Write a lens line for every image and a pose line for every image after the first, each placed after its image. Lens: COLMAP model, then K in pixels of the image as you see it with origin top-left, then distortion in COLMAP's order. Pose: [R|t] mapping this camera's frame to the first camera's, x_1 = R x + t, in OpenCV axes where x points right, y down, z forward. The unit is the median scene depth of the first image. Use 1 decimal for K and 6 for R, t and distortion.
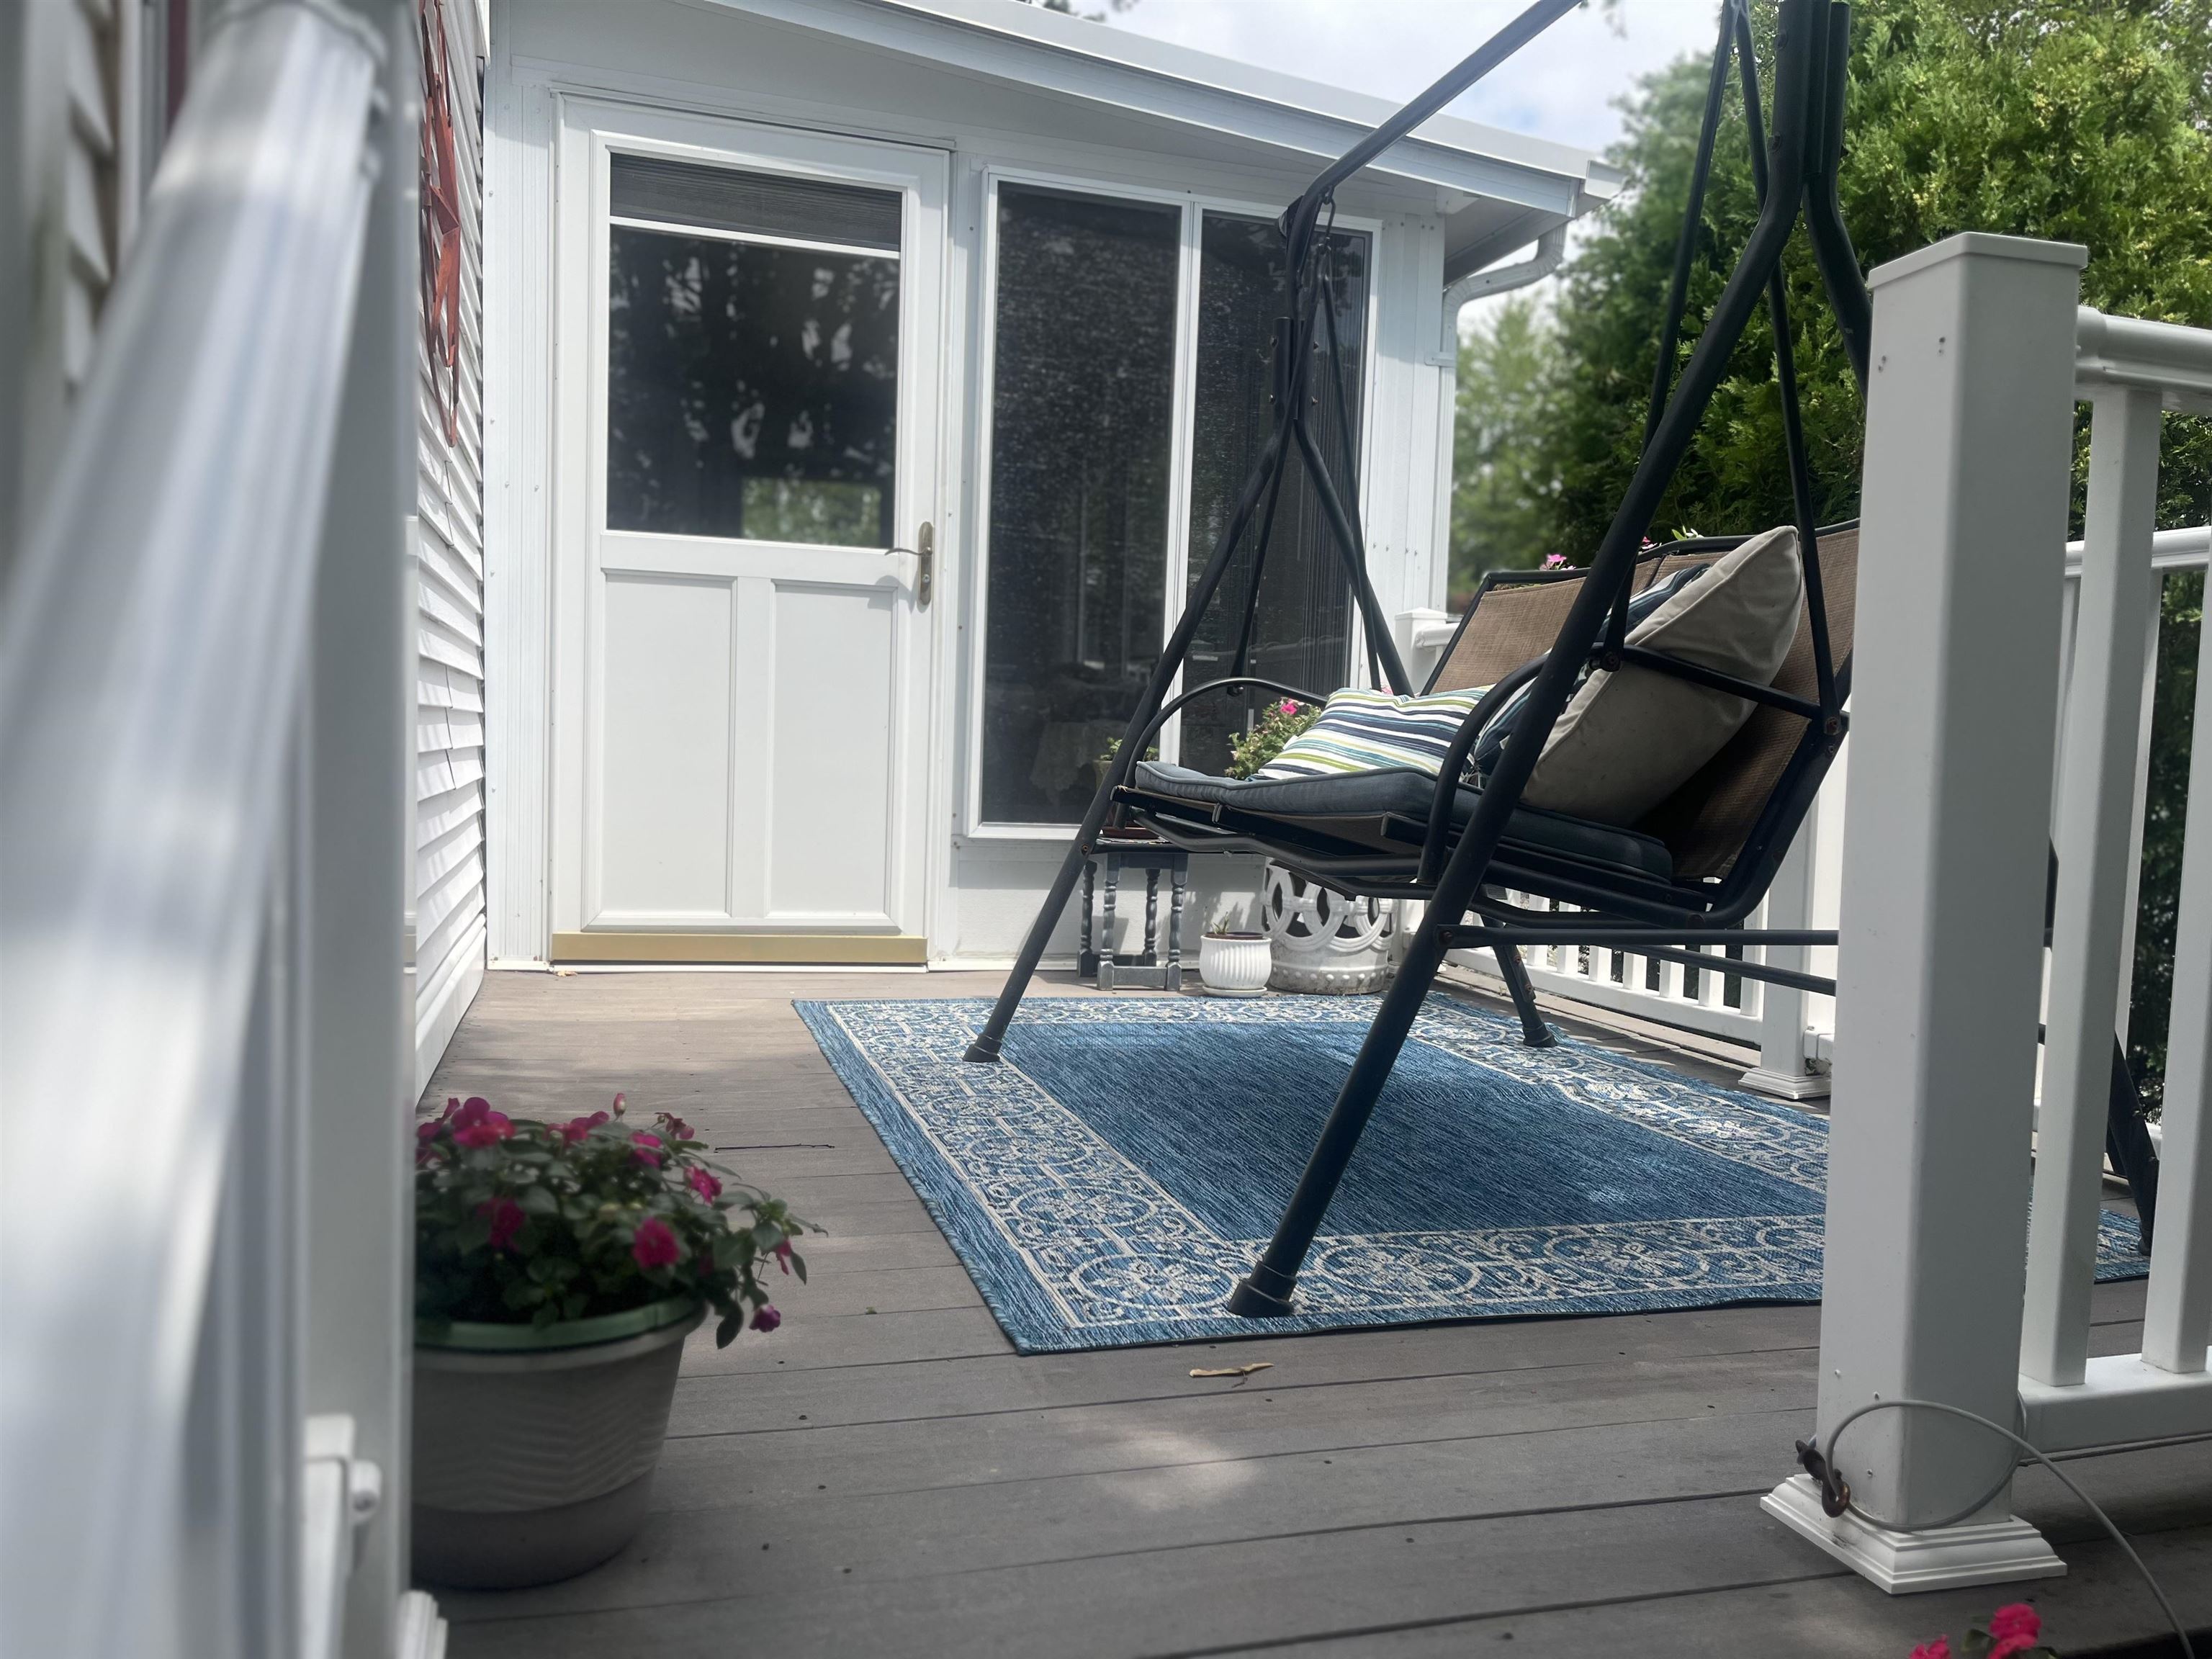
lens RADIAL K [[1664.6, 0, 1106.0], [0, 1664.6, 829.5], [0, 0, 1]] dist [0.122247, -0.110801]
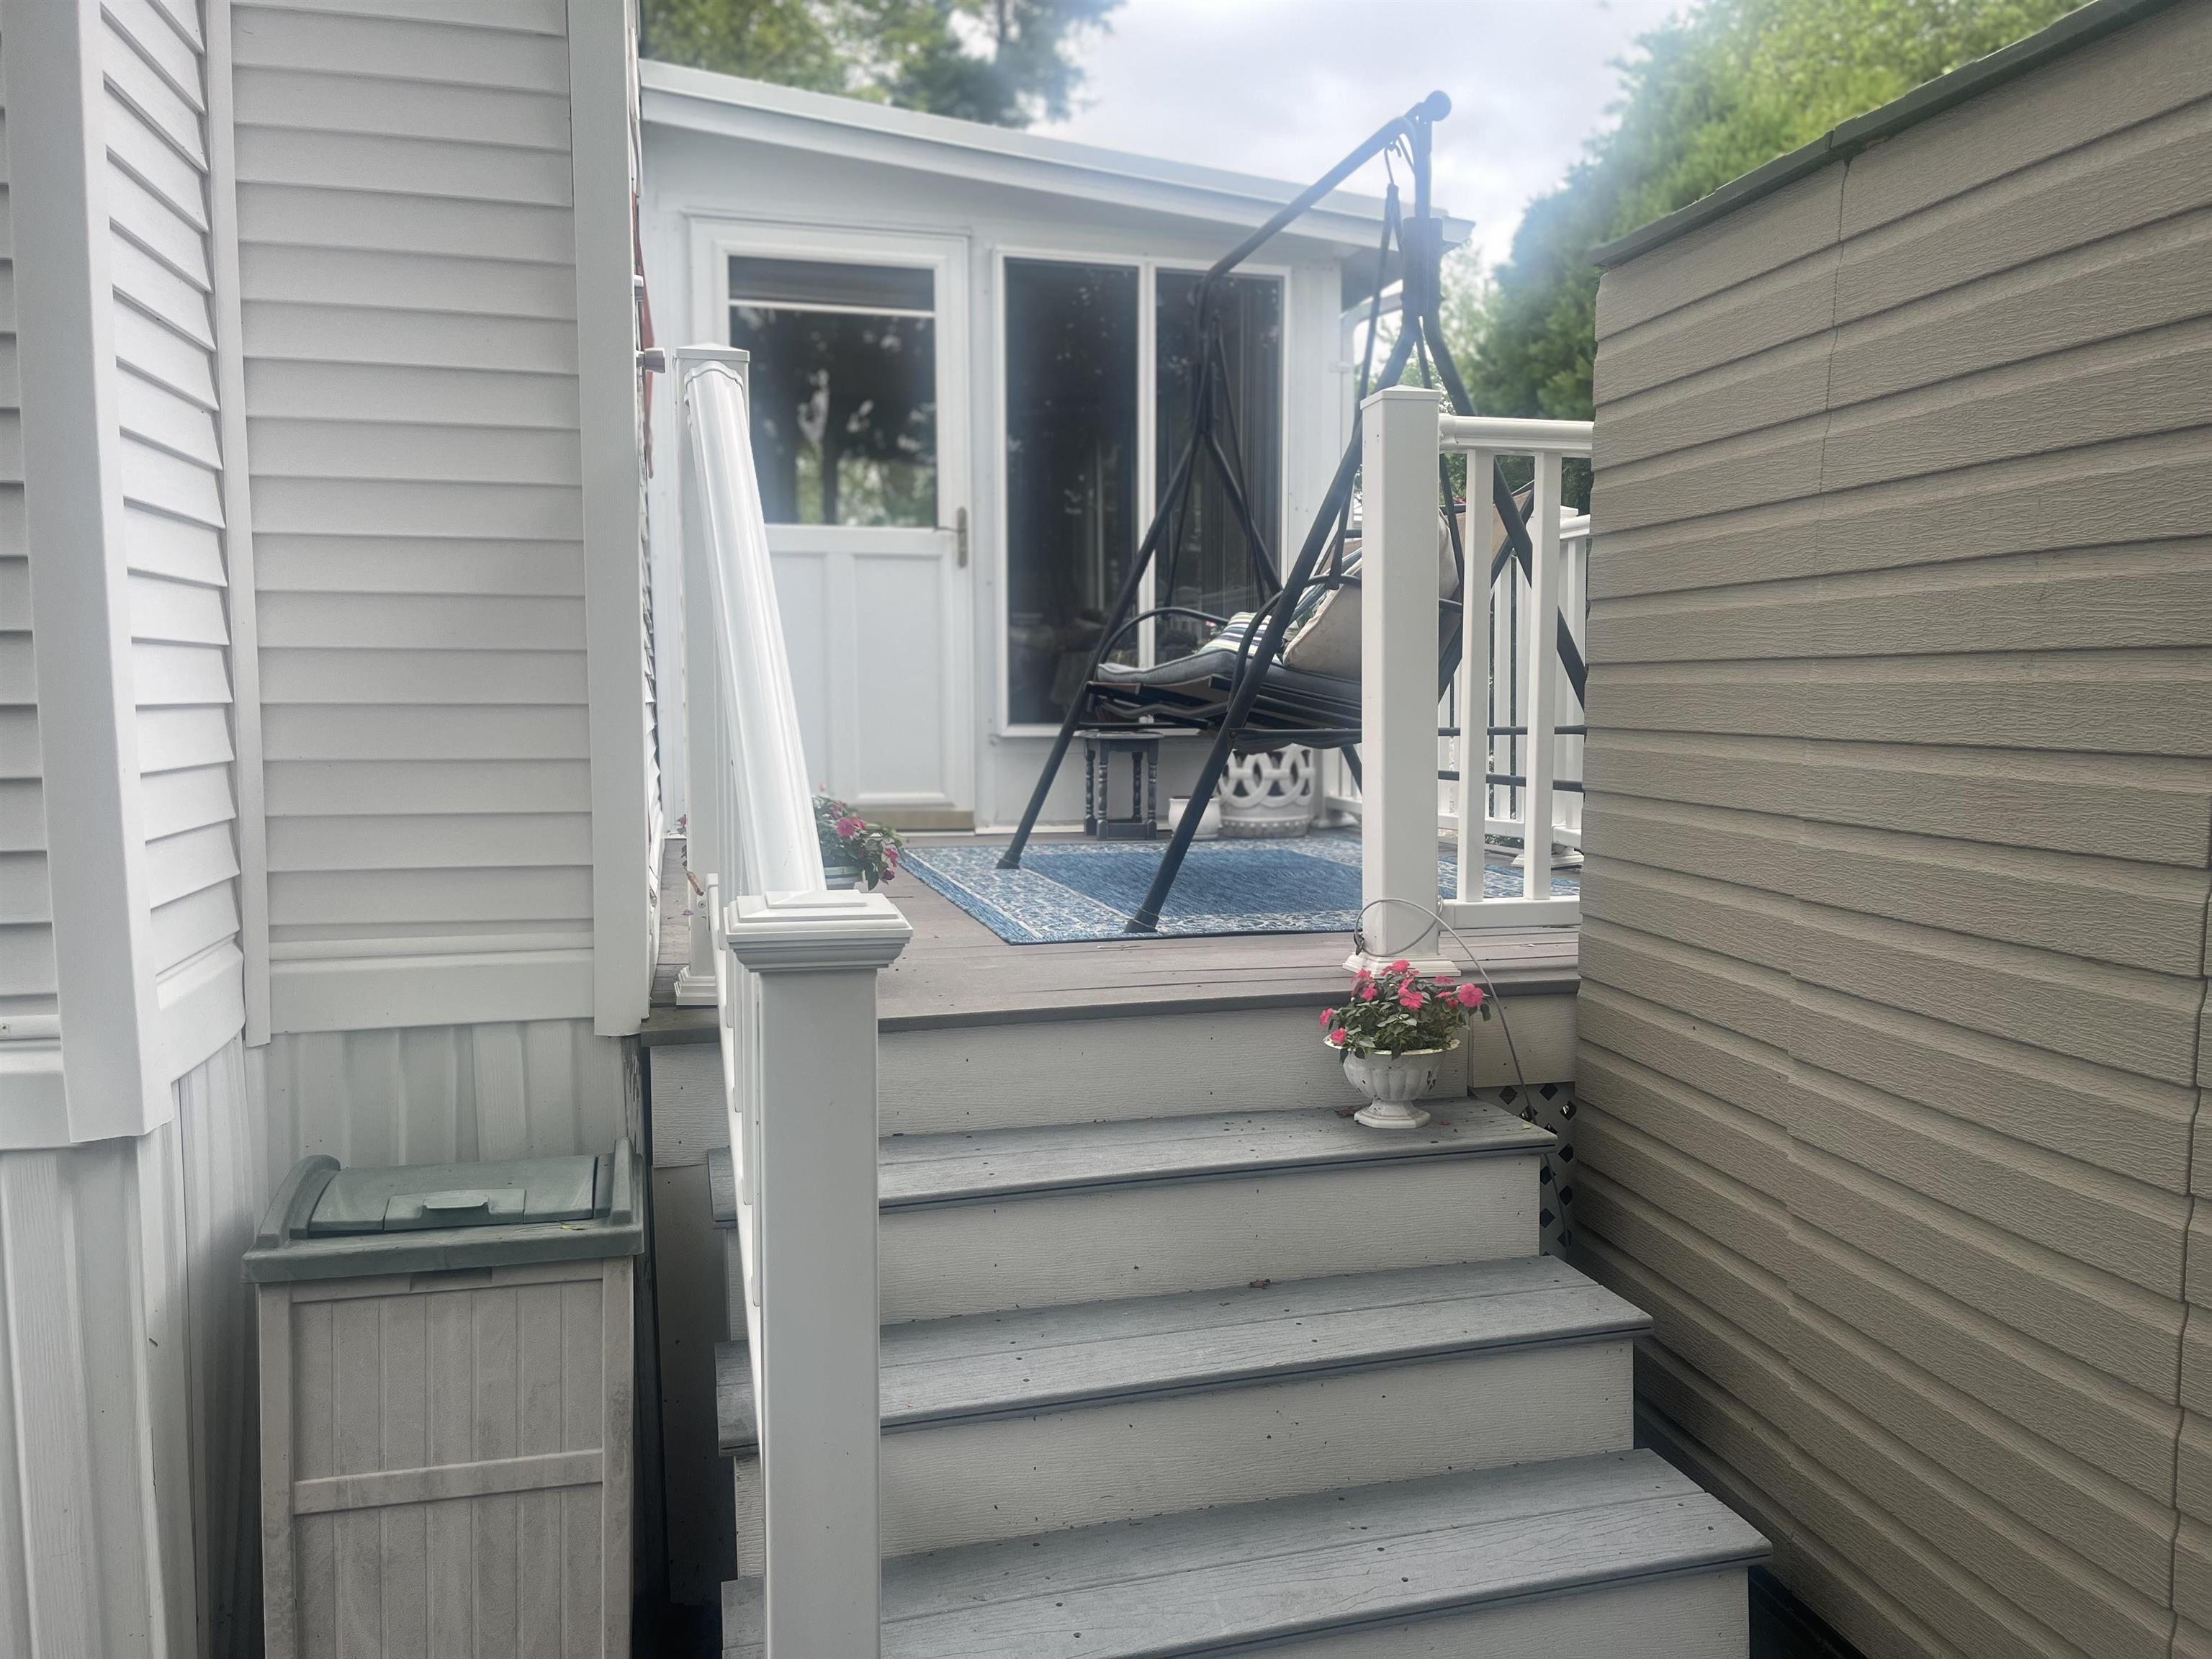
lens RADIAL K [[1664.3, 0, 1109.4], [0, 1664.3, 812.4], [0, 0, 1]] dist [0.076348, -0.087578]
pose [[0.998576, -0.038578, -0.036844, 0.054652], [0.039183, 0.999106, 0.015841, 0.049483], [0.036200, -0.017262, 0.999195, -0.366307]]
